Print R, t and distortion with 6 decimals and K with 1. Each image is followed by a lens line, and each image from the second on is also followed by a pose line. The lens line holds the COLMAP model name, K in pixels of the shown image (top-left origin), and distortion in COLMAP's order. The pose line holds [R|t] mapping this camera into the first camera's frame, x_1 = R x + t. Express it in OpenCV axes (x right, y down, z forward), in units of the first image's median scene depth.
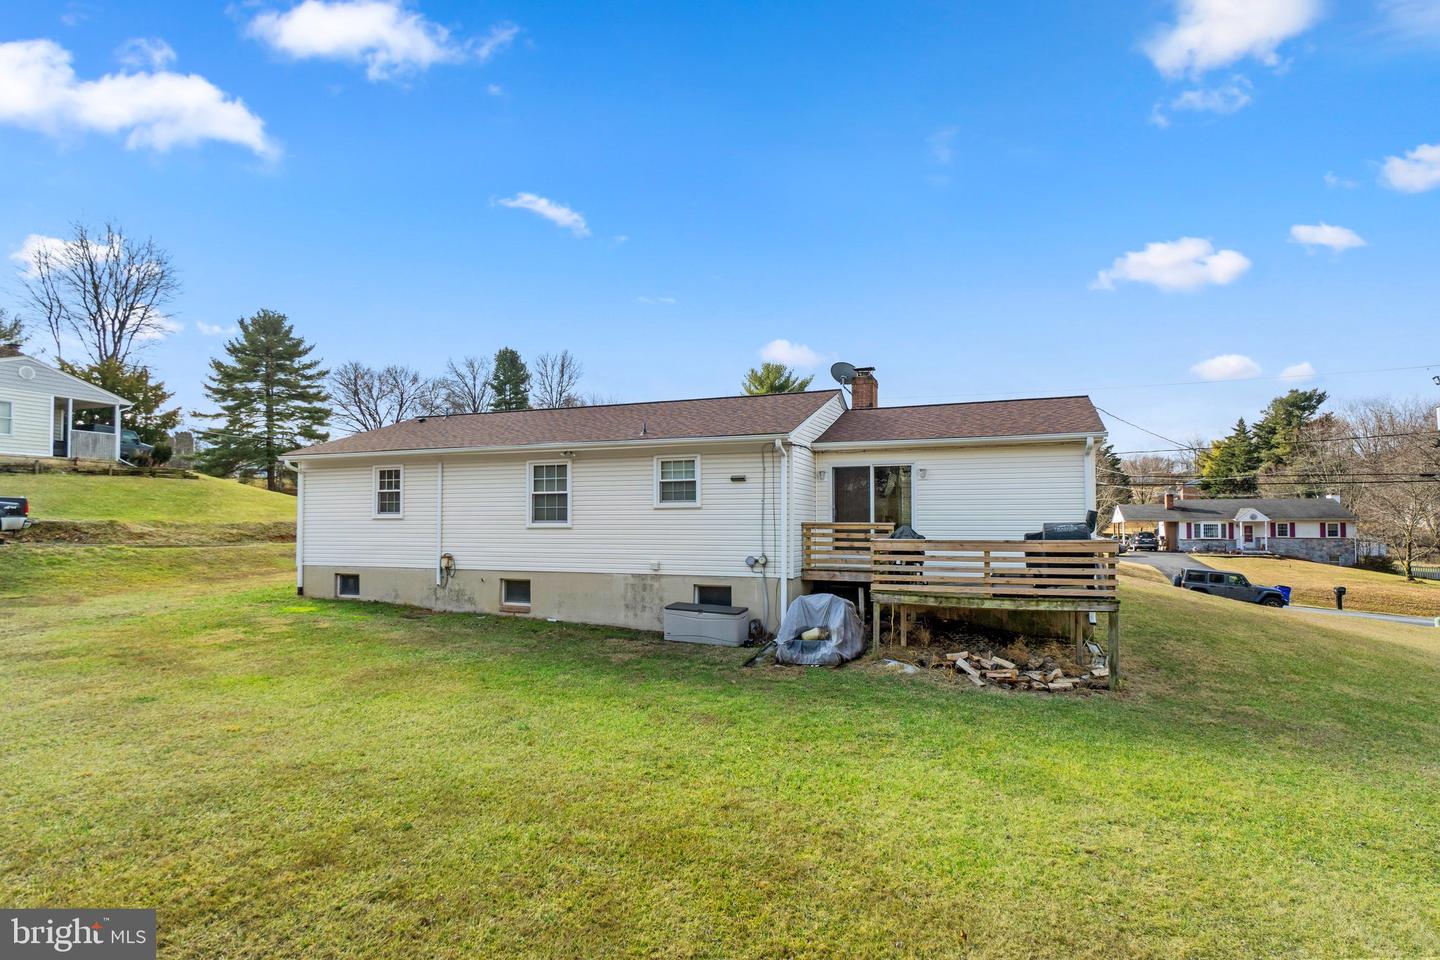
lens RADIAL K [[734.1, 0, 717.5], [0, 734.1, 446.1], [0, 0, 1]] dist [0.000470, -0.000471]
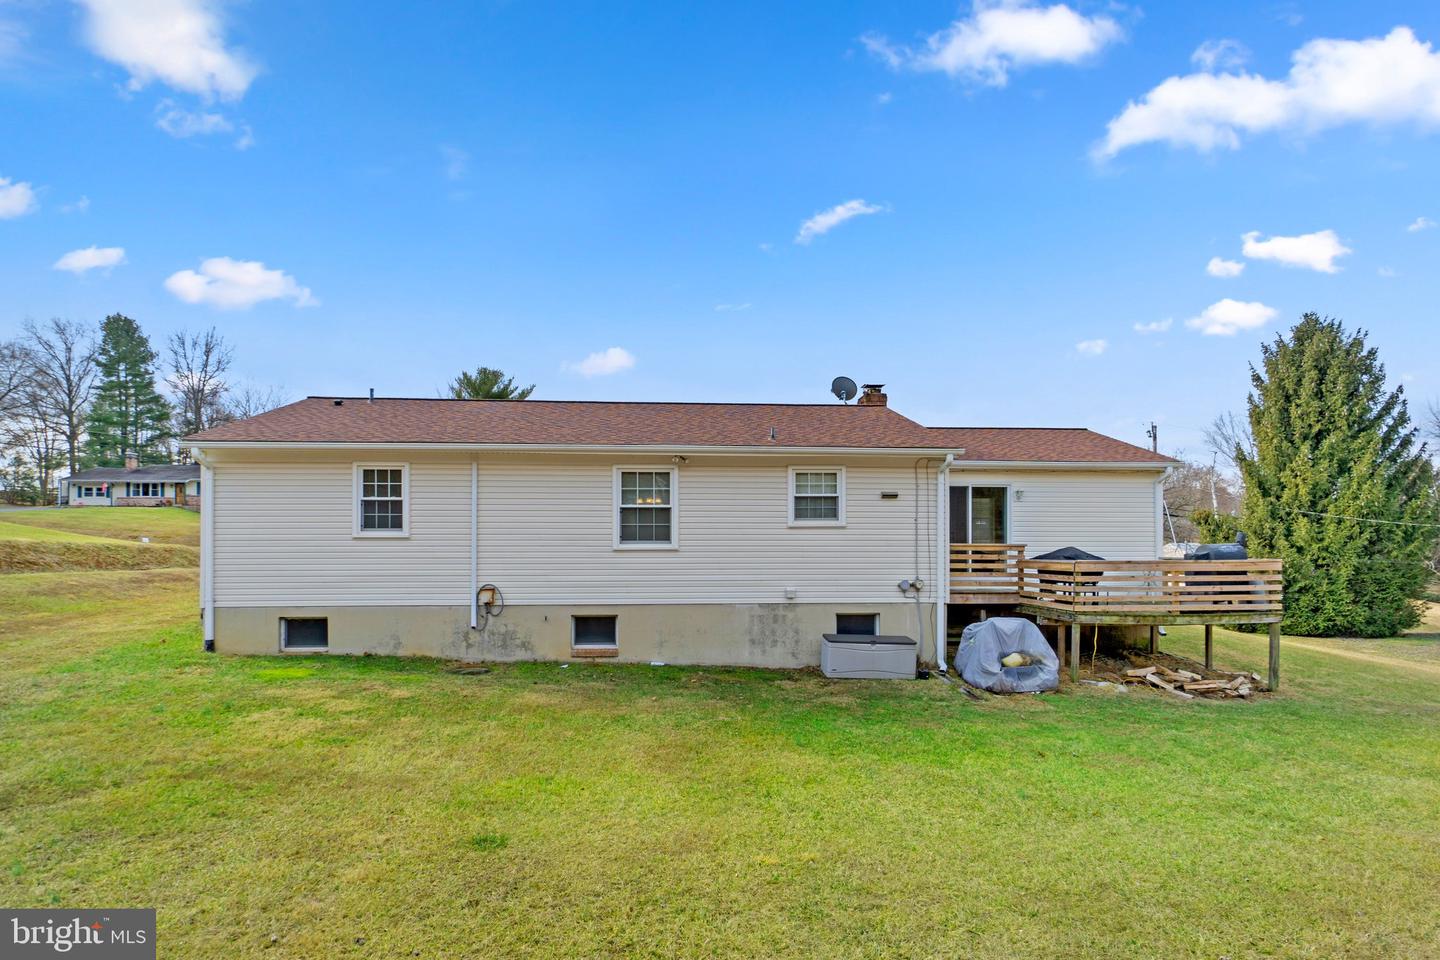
lens RADIAL K [[757.3, 0, 720.4], [0, 757.3, 490.5], [0, 0, 1]] dist [-0.002438, -0.001148]
pose [[0.906341, 0.030210, 0.421466, -0.504989], [-0.044564, 0.998712, 0.024247, 0.022728], [-0.420190, -0.040759, 0.906520, 0.217817]]
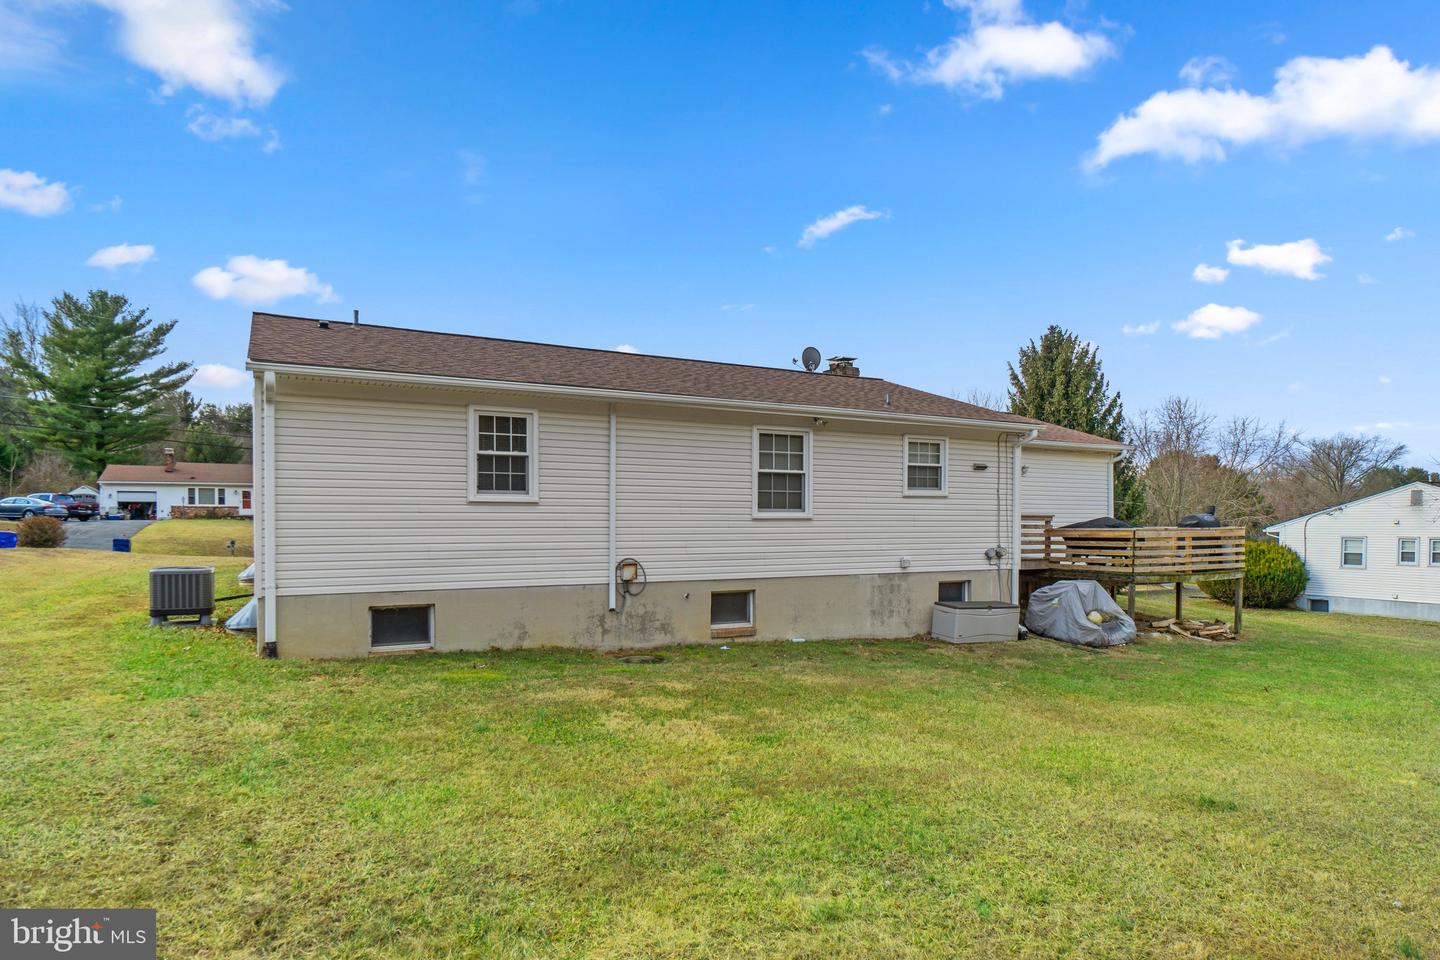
lens RADIAL K [[802.5, 0, 720.0], [0, 802.5, 480.0], [0, 0, 1]] dist [-0.004277, -0.000145]
pose [[0.664750, 0.040508, 0.745967, -0.875722], [-0.078093, 0.996826, 0.015461, 0.064735], [-0.742973, -0.068533, 0.665804, 0.508654]]
